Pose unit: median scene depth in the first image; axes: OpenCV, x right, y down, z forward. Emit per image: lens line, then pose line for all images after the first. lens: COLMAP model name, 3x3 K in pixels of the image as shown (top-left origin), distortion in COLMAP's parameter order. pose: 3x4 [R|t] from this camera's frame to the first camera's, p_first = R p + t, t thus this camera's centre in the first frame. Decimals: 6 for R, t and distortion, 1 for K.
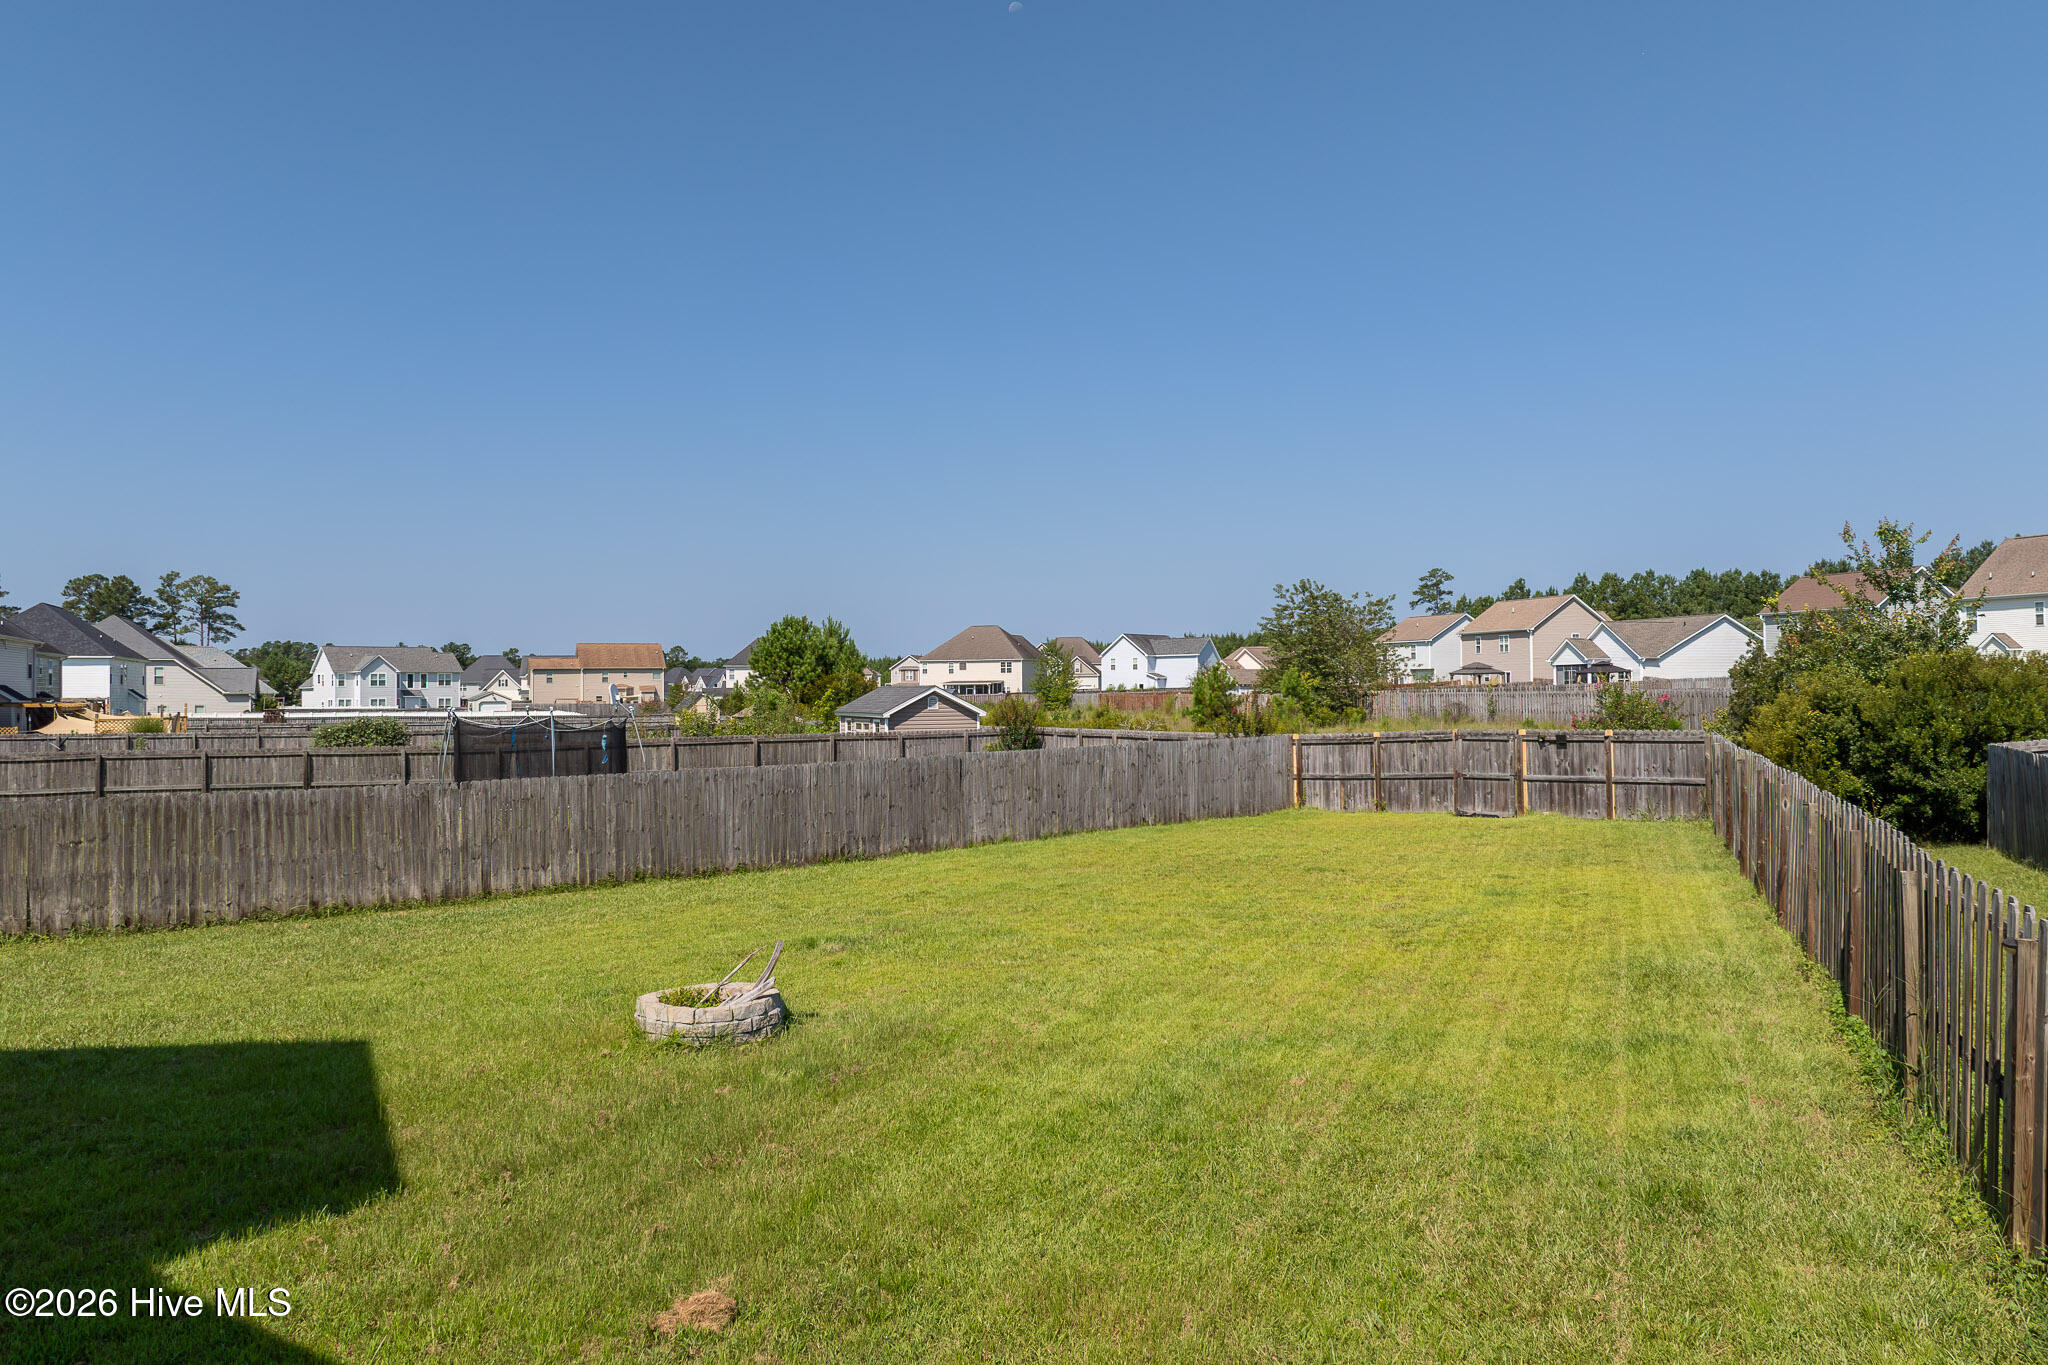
lens RADIAL K [[1425.4, 0, 1020.5], [0, 1425.4, 680.7], [0, 0, 1]] dist [-0.016963, -0.006666]
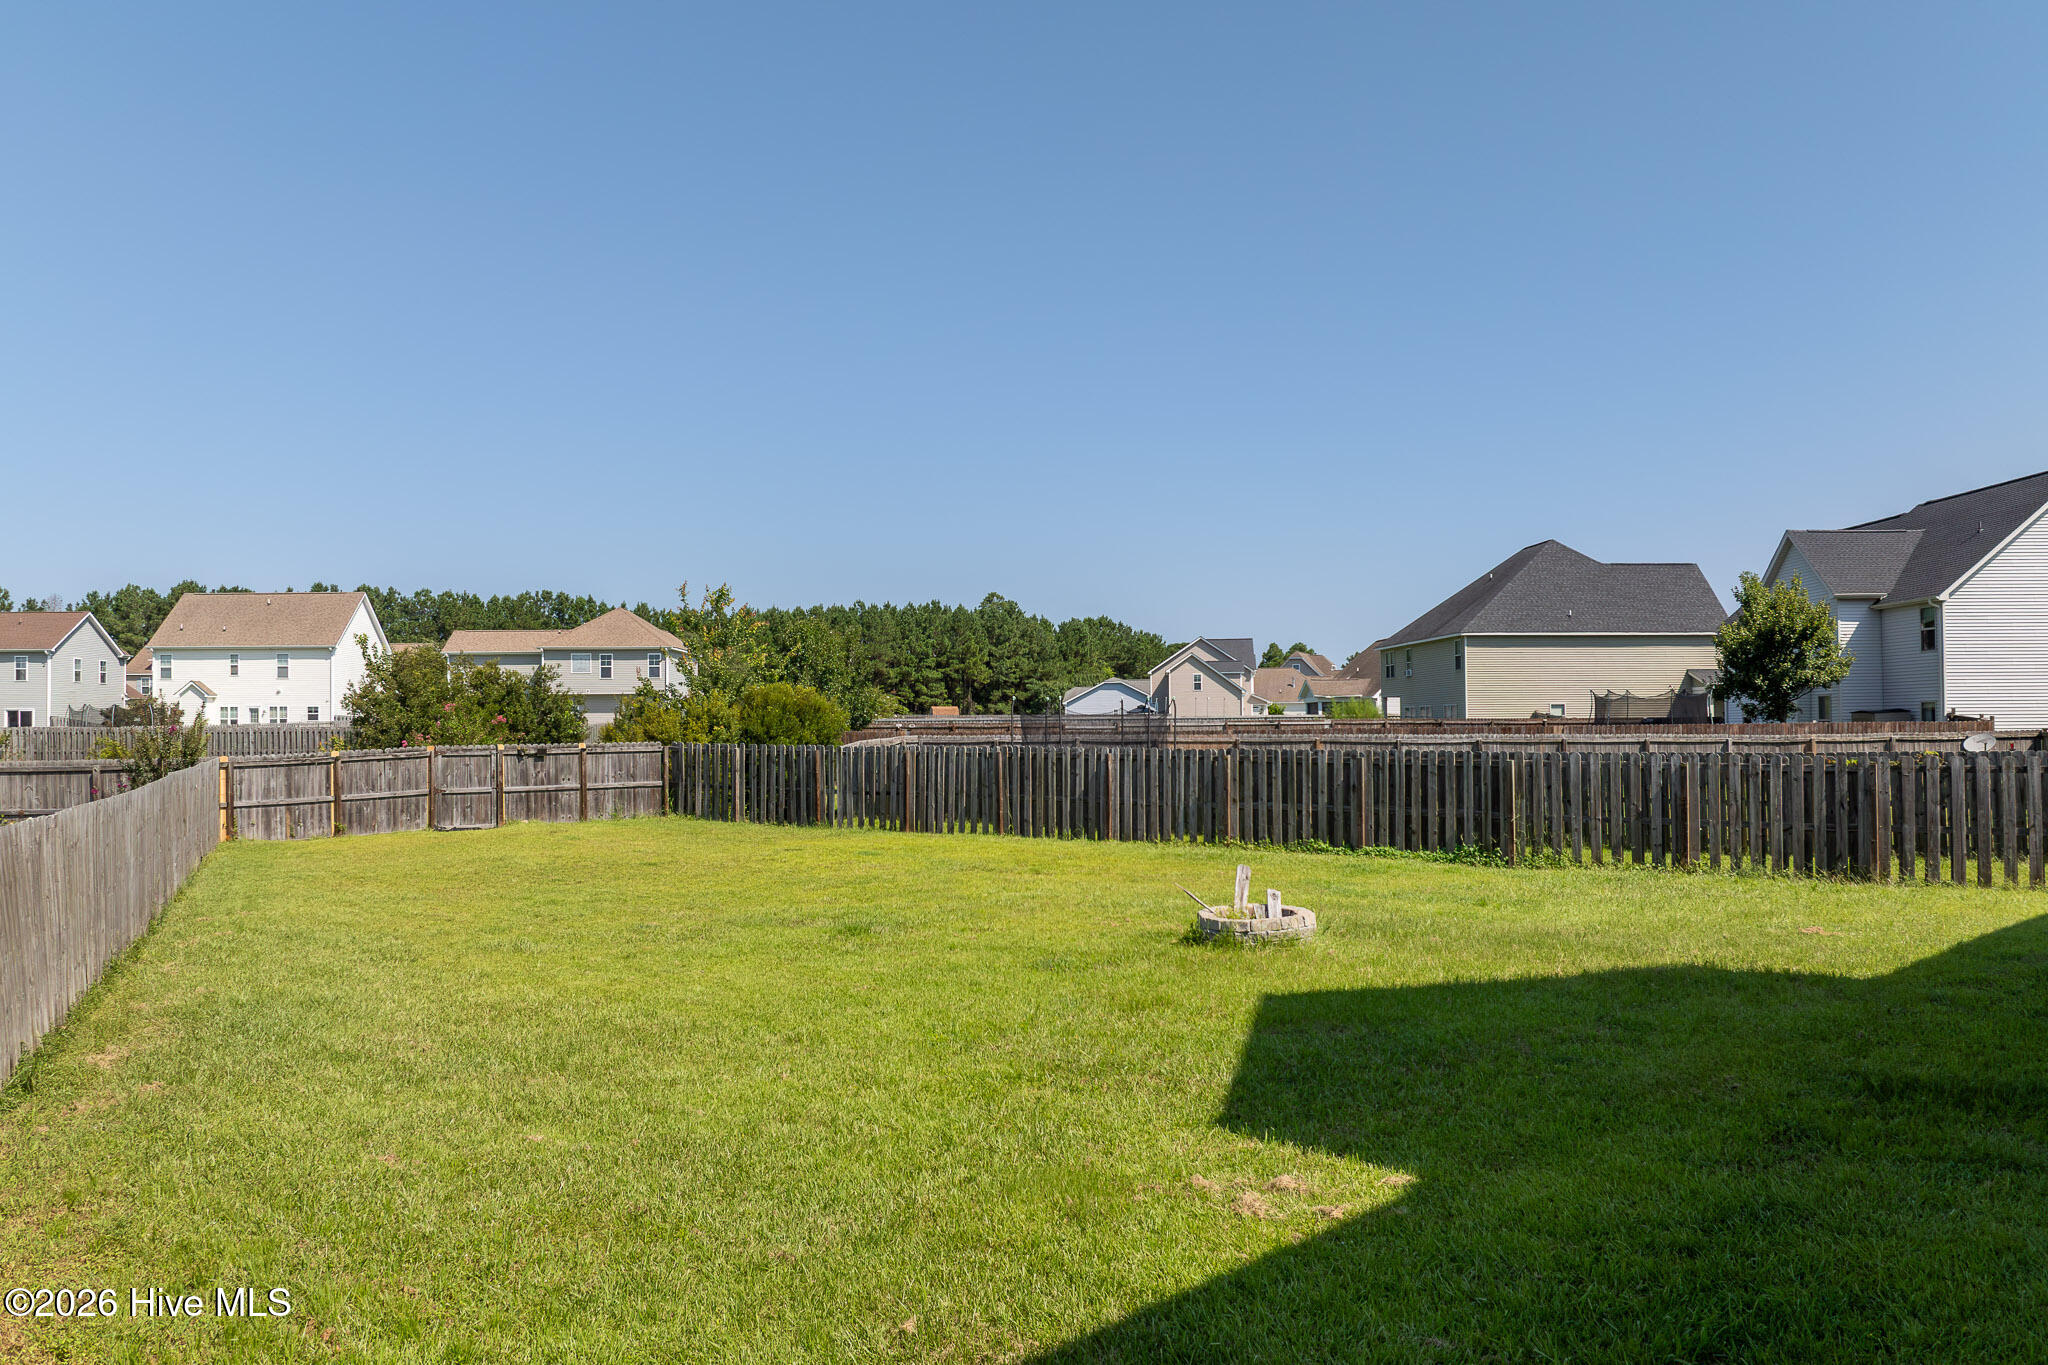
lens RADIAL K [[1425.4, 0, 1024.9], [0, 1425.4, 689.4], [0, 0, 1]] dist [-0.016963, -0.006666]
pose [[0.282533, 0.032078, 0.958721, -0.543282], [-0.000438, 0.999445, -0.033311, 0.027707], [-0.959257, 0.008991, 0.282390, 0.319942]]
